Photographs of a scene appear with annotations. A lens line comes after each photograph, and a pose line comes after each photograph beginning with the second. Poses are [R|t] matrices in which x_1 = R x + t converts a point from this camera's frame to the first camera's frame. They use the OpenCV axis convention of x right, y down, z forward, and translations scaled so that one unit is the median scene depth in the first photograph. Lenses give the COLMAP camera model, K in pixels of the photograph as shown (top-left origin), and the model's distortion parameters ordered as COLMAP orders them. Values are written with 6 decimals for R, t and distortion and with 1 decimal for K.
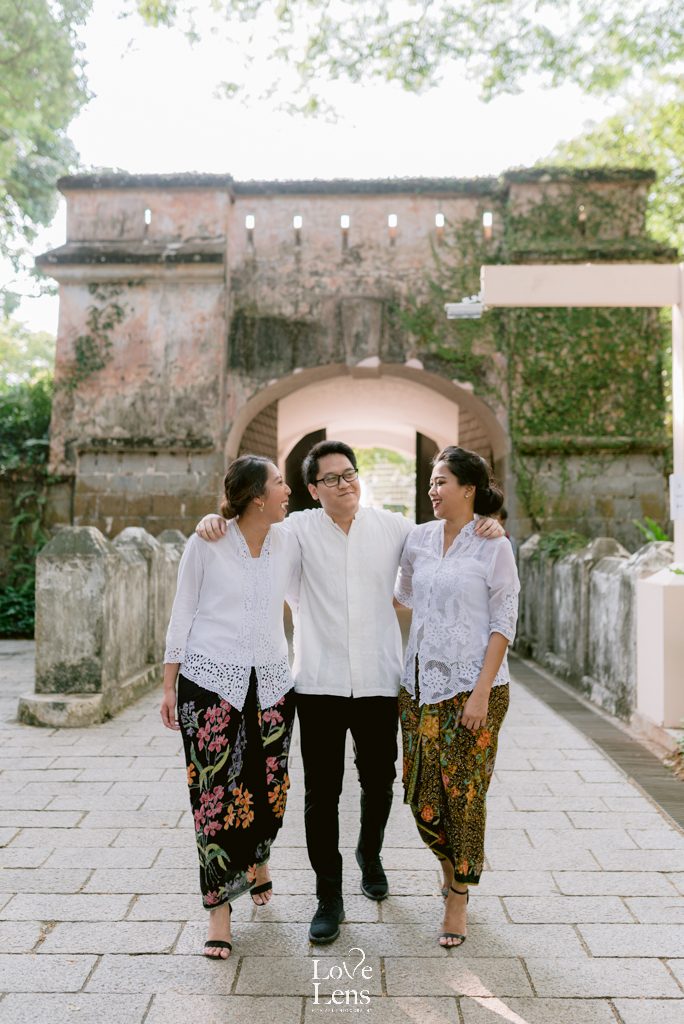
lens RADIAL K [[1018.3, 0, 340.7], [0, 1018.3, 498.5], [0, 0, 1]] dist [0.011657, -0.005882]
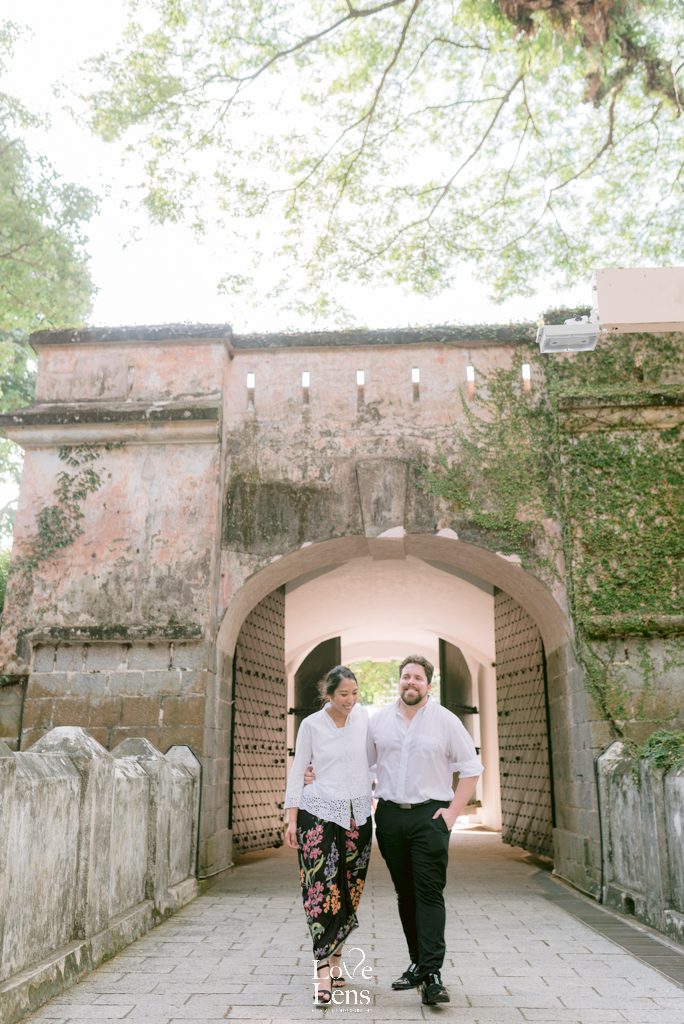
lens RADIAL K [[970.9, 0, 342.0], [0, 970.9, 512.0], [0, 0, 1]] dist [0.005569, -0.004971]
pose [[0.999857, -0.015010, -0.007731, -0.007127], [0.012909, 0.974743, -0.222958, 0.025854], [0.010882, 0.222826, 0.974797, 0.235006]]
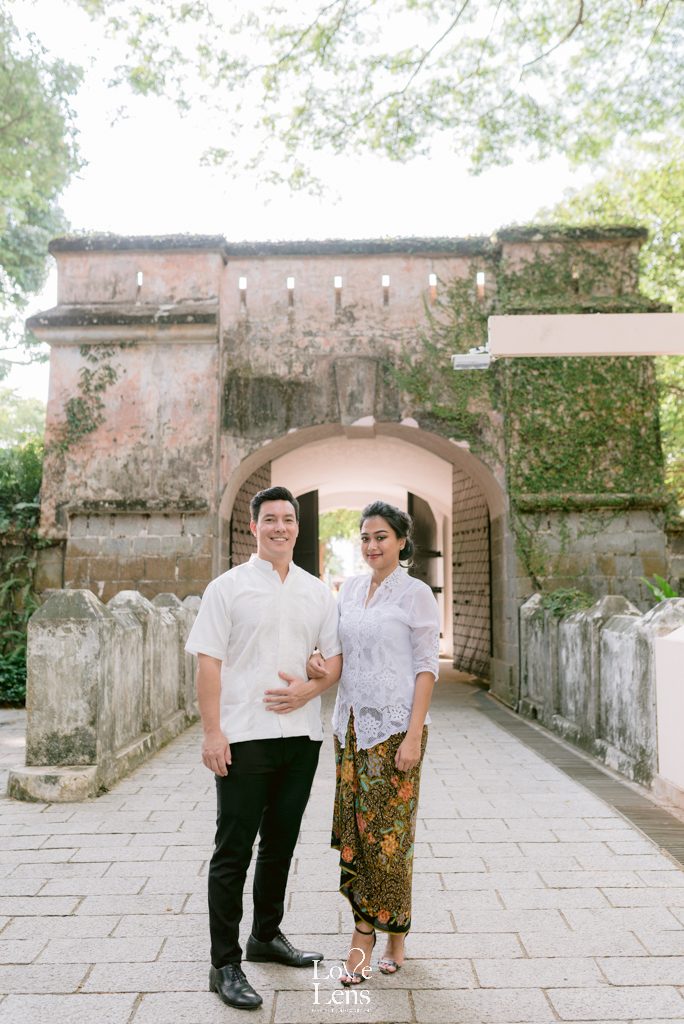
lens RADIAL K [[1008.8, 0, 342.0], [0, 1008.8, 512.0], [0, 0, 1]] dist [0.010741, -0.001694]
pose [[0.999833, -0.011111, 0.014529, -0.009215], [0.011821, 0.998690, -0.049780, 0.002905], [-0.013957, 0.049943, 0.998655, 0.024954]]
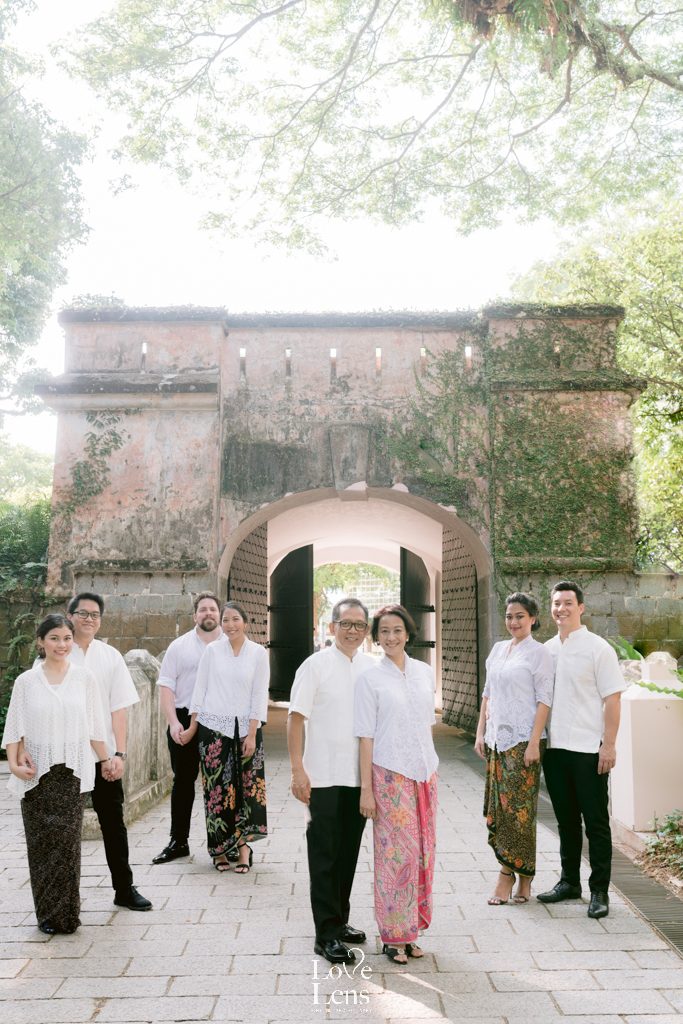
lens RADIAL K [[1049.2, 0, 358.5], [0, 1049.2, 527.0], [0, 0, 1]] dist [0.016007, 0.005253]
pose [[0.999365, -0.003728, 0.035430, -0.009206], [0.006554, 0.996775, -0.079982, -0.006380], [-0.035018, 0.080163, 0.996166, -0.069969]]
